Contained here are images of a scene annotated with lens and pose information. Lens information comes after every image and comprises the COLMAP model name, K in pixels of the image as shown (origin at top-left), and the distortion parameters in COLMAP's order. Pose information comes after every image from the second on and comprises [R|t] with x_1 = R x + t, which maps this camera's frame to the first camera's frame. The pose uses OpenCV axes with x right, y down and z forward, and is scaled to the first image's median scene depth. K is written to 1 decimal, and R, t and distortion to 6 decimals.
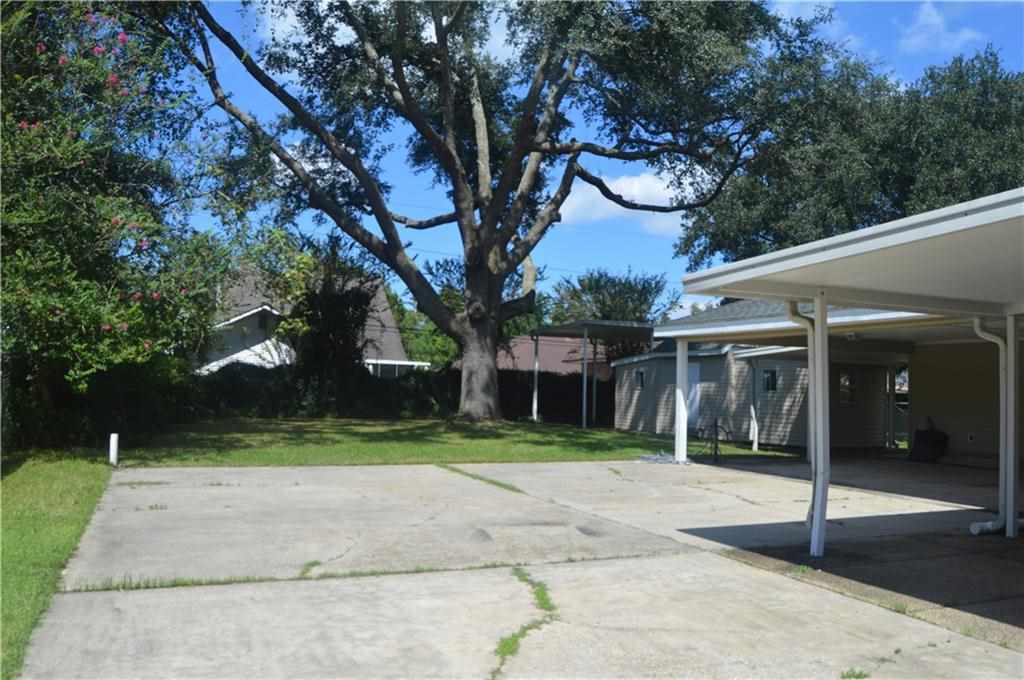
lens RADIAL K [[844.6, 0, 511.5], [0, 844.6, 333.7], [0, 0, 1]] dist [-0.093430, 0.040164]
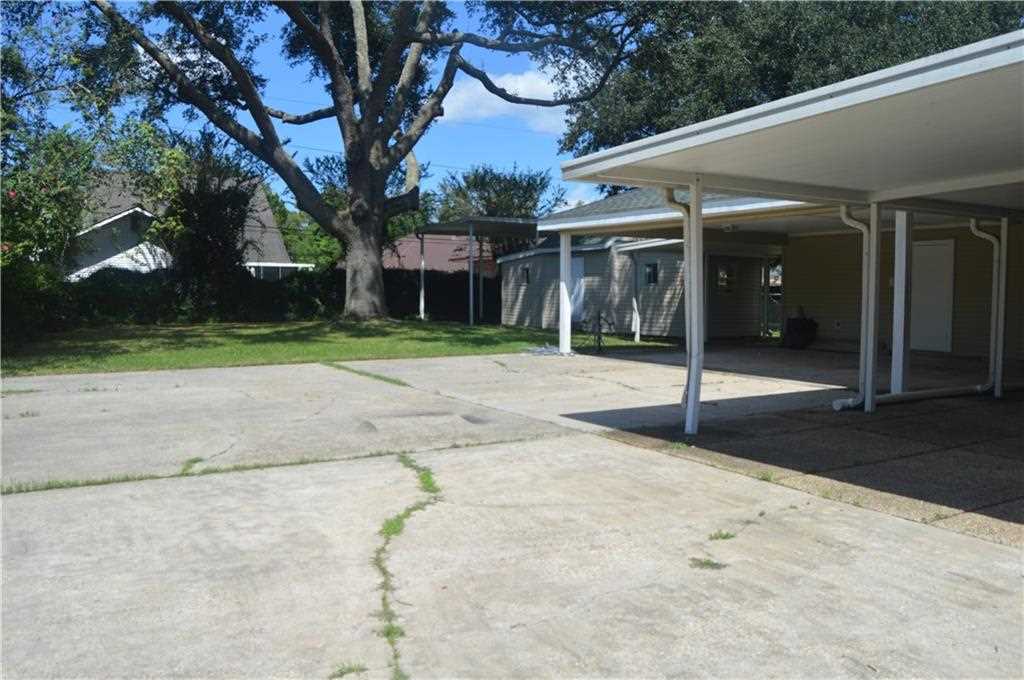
lens RADIAL K [[844.6, 0, 509.4], [0, 844.6, 332.7], [0, 0, 1]] dist [-0.093430, 0.040164]
pose [[0.991377, -0.028355, 0.127938, 0.002560], [0.013221, 0.992970, 0.117625, 0.004184], [-0.130374, -0.114919, 0.984782, 0.000001]]
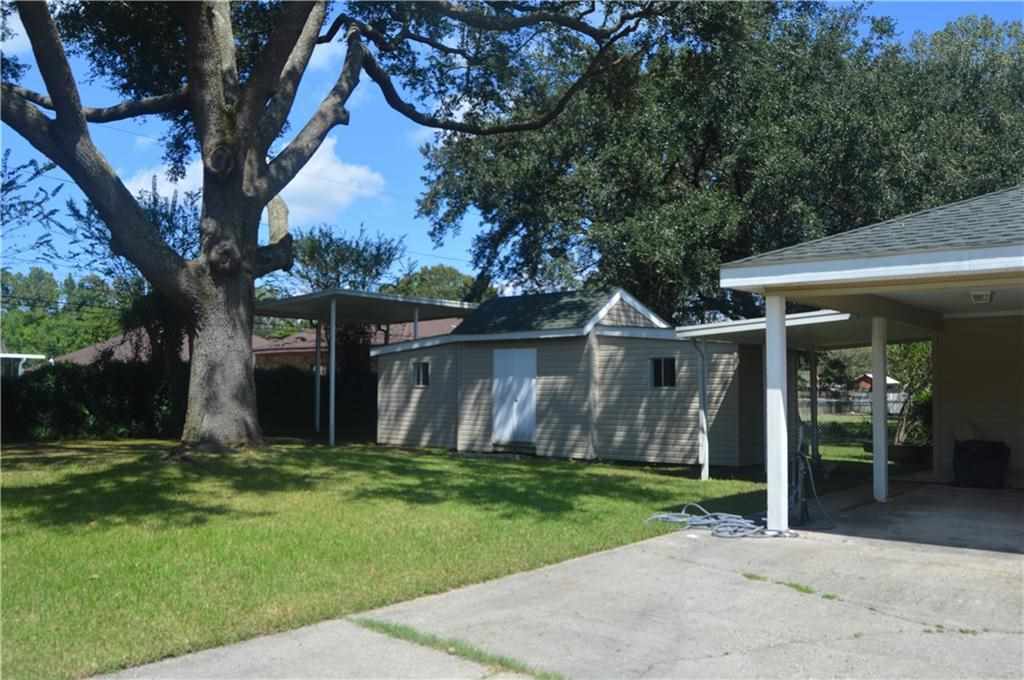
lens RADIAL K [[844.6, 0, 510.1], [0, 844.6, 343.8], [0, 0, 1]] dist [-0.093430, 0.040164]
pose [[0.898981, -0.000031, 0.437988, -0.117754], [-0.008634, 0.999804, 0.017793, 0.020554], [-0.437903, -0.019777, 0.898805, 0.421051]]
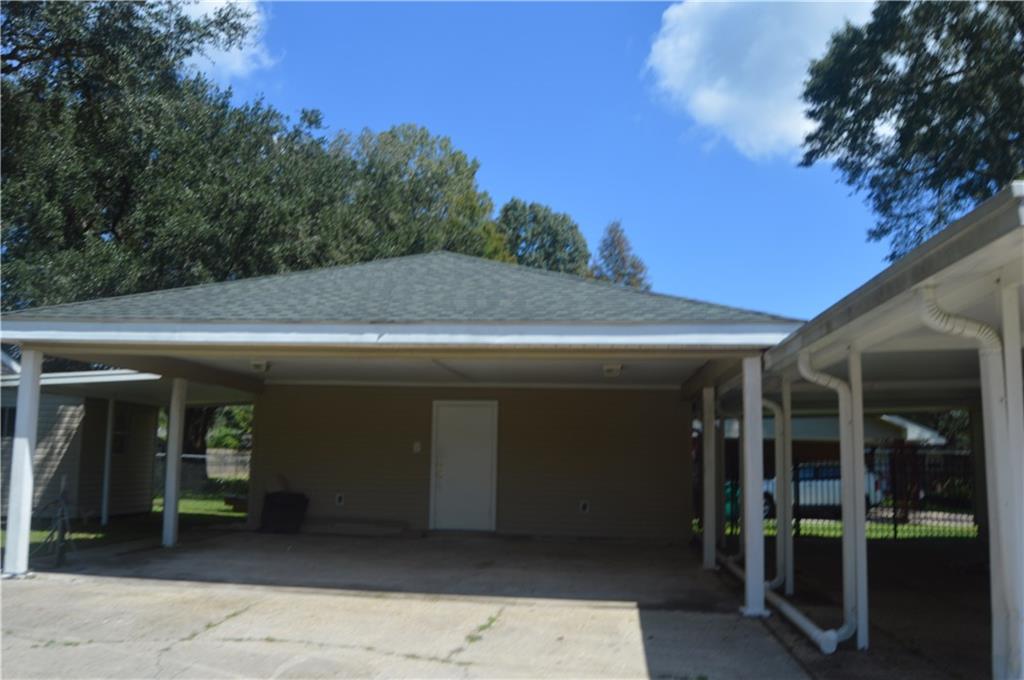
lens RADIAL K [[844.6, 0, 505.6], [0, 844.6, 336.7], [0, 0, 1]] dist [-0.093430, 0.040164]
pose [[0.484240, 0.104034, 0.868728, -0.081307], [-0.063471, 0.994467, -0.083713, 0.017017], [-0.872630, -0.014602, 0.488164, 0.322117]]
